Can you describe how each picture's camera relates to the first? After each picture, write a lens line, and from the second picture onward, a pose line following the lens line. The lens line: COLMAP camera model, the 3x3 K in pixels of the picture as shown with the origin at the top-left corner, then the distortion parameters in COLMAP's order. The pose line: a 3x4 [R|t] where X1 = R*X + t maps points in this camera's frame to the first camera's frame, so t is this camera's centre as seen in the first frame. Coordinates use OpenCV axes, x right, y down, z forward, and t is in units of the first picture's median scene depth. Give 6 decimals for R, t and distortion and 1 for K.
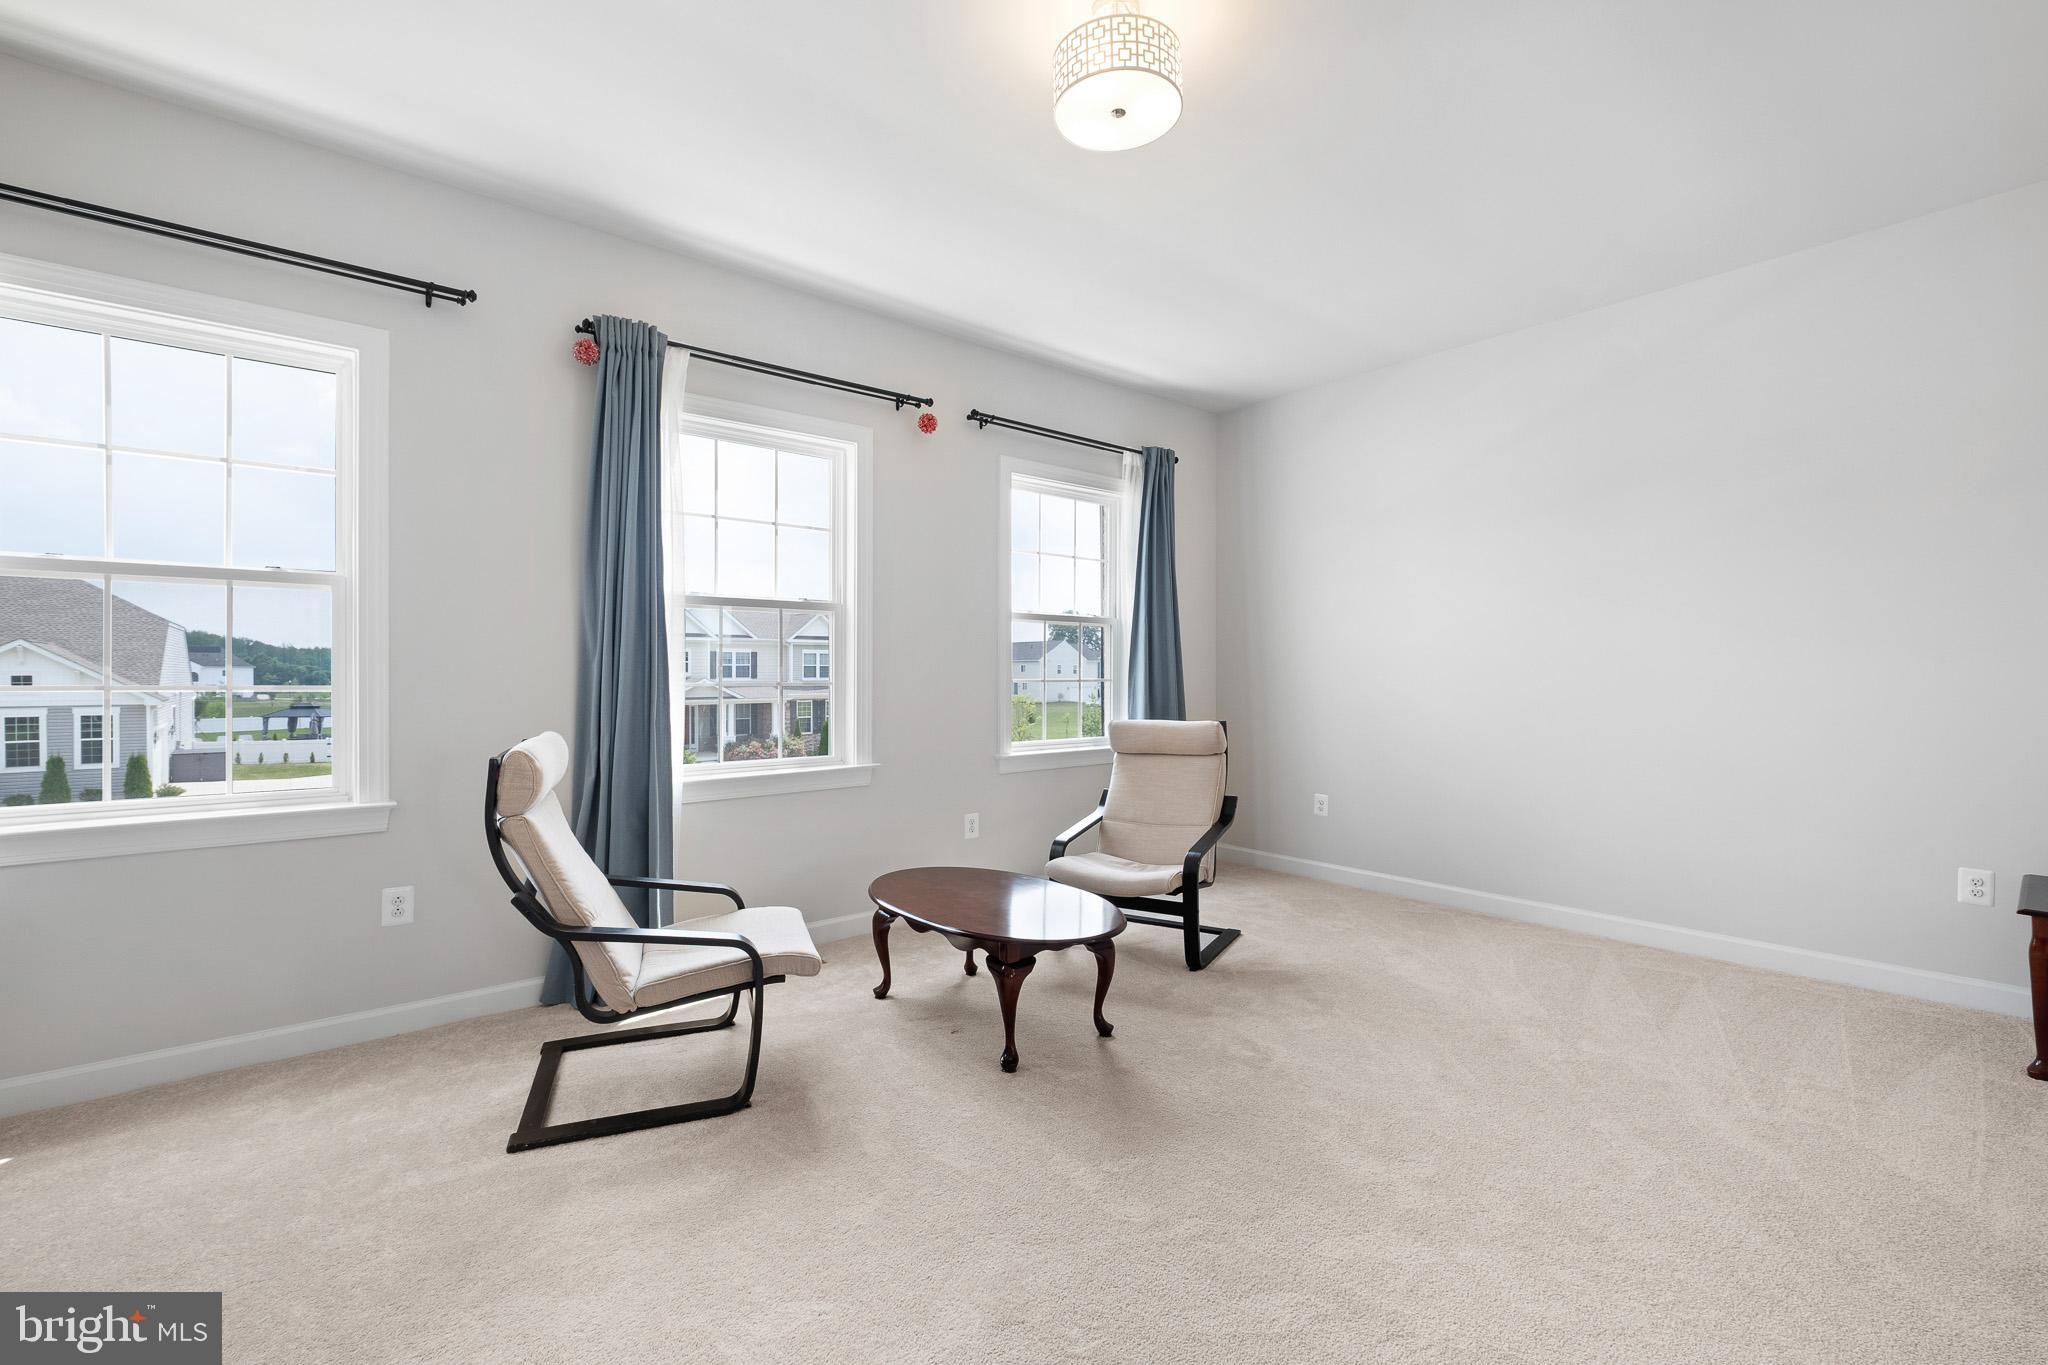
lens RADIAL K [[903.6, 0, 1031.2], [0, 903.6, 696.0], [0, 0, 1]] dist [-0.004724, -0.001099]
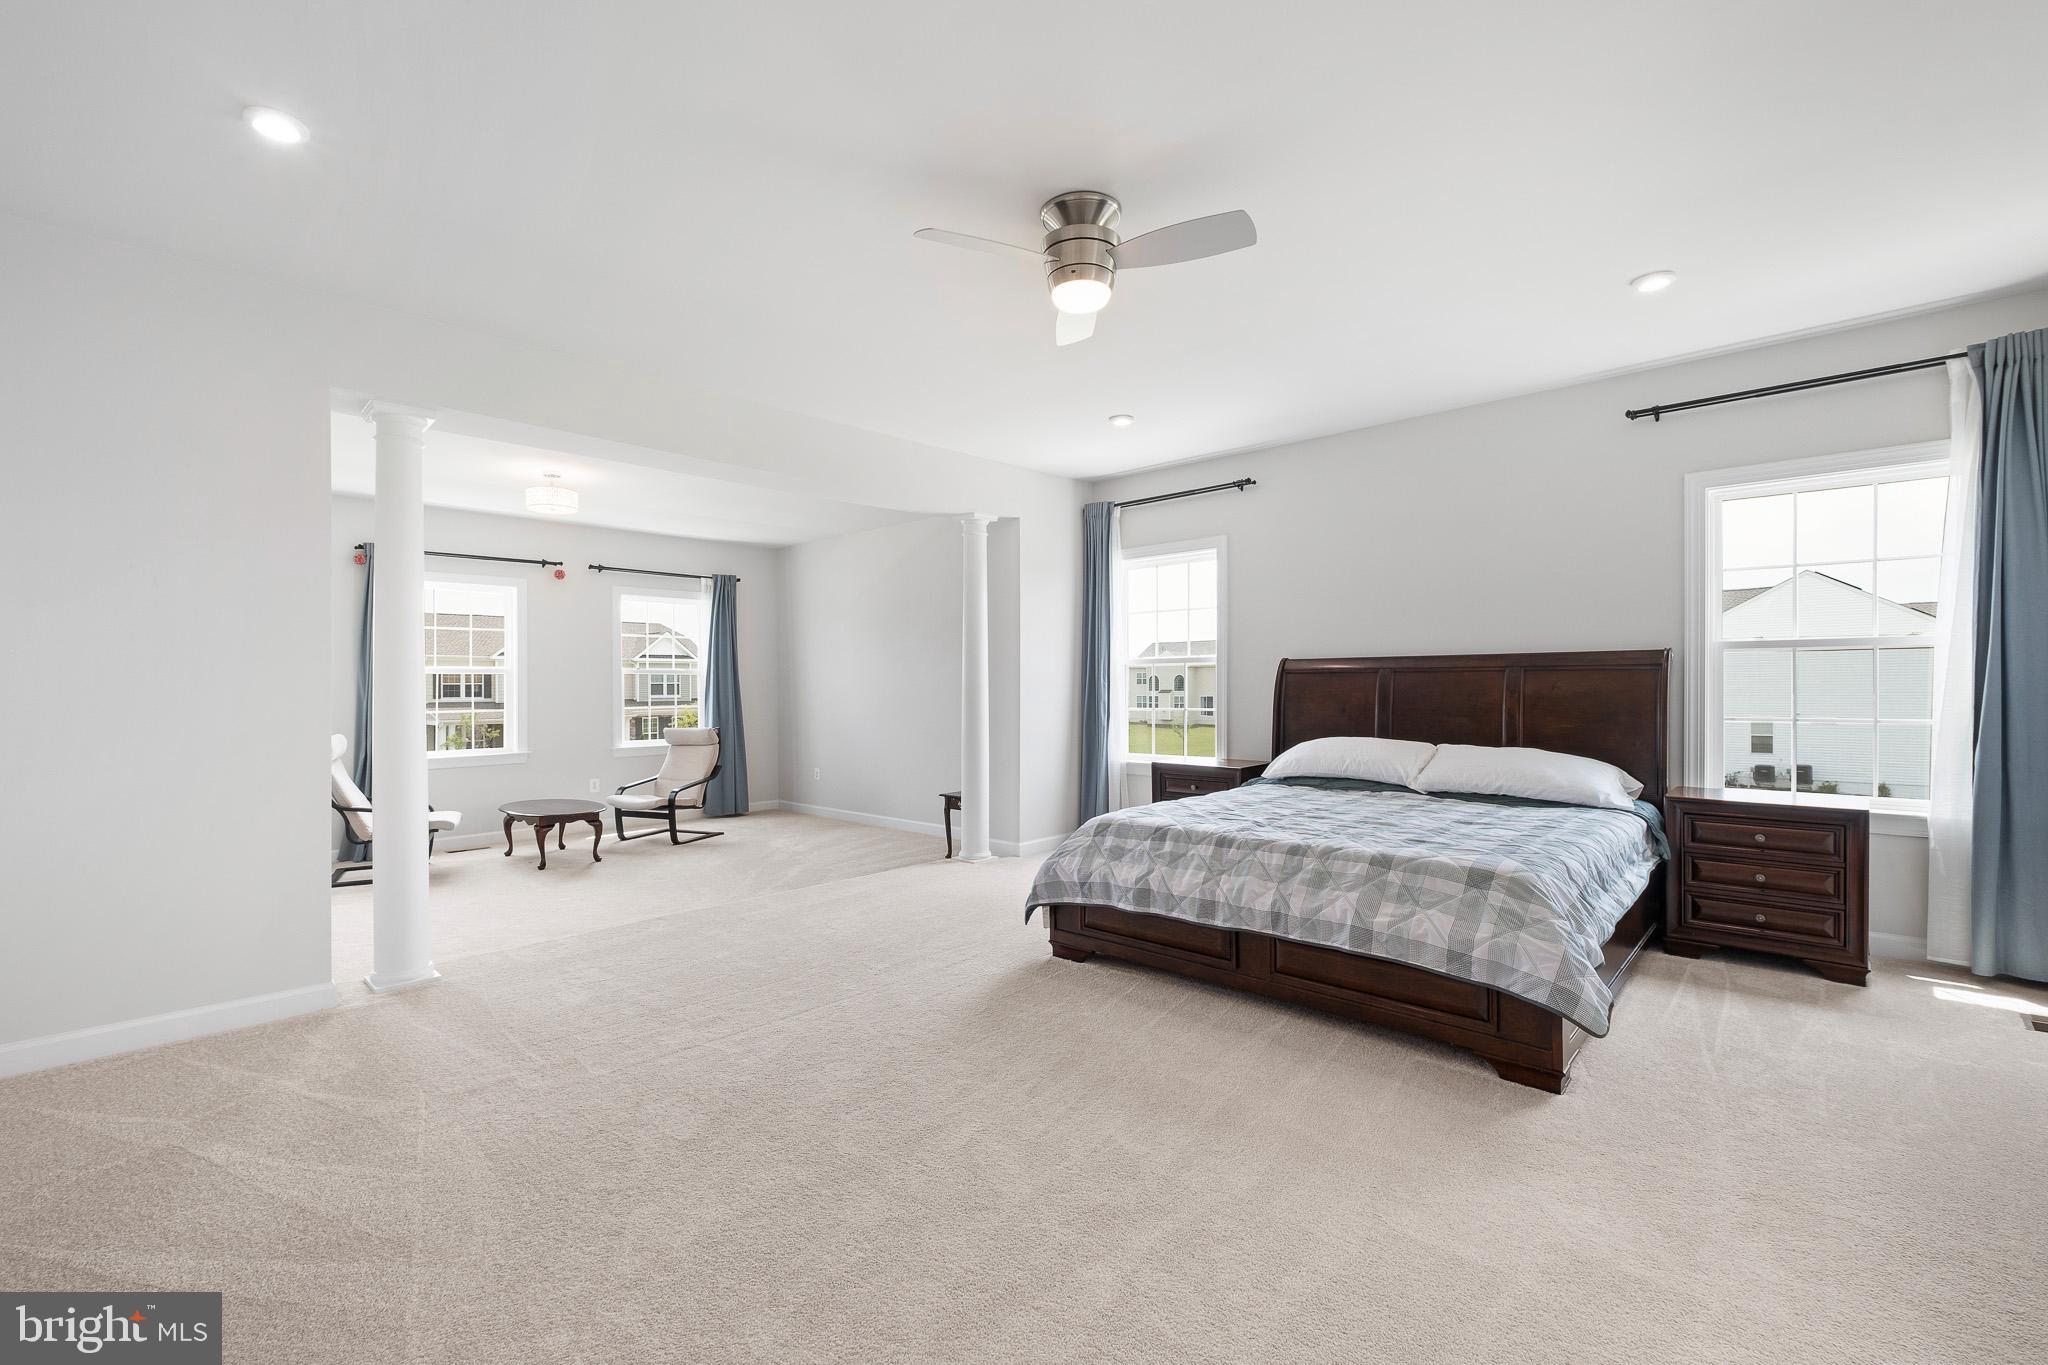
lens RADIAL K [[903.6, 0, 1031.2], [0, 903.6, 696.0], [0, 0, 1]] dist [-0.004724, -0.001099]
pose [[0.991665, -0.006412, 0.128680, 0.648616], [0.008401, 0.999853, -0.014926, -0.005278], [-0.128565, 0.015883, 0.991574, -1.059886]]
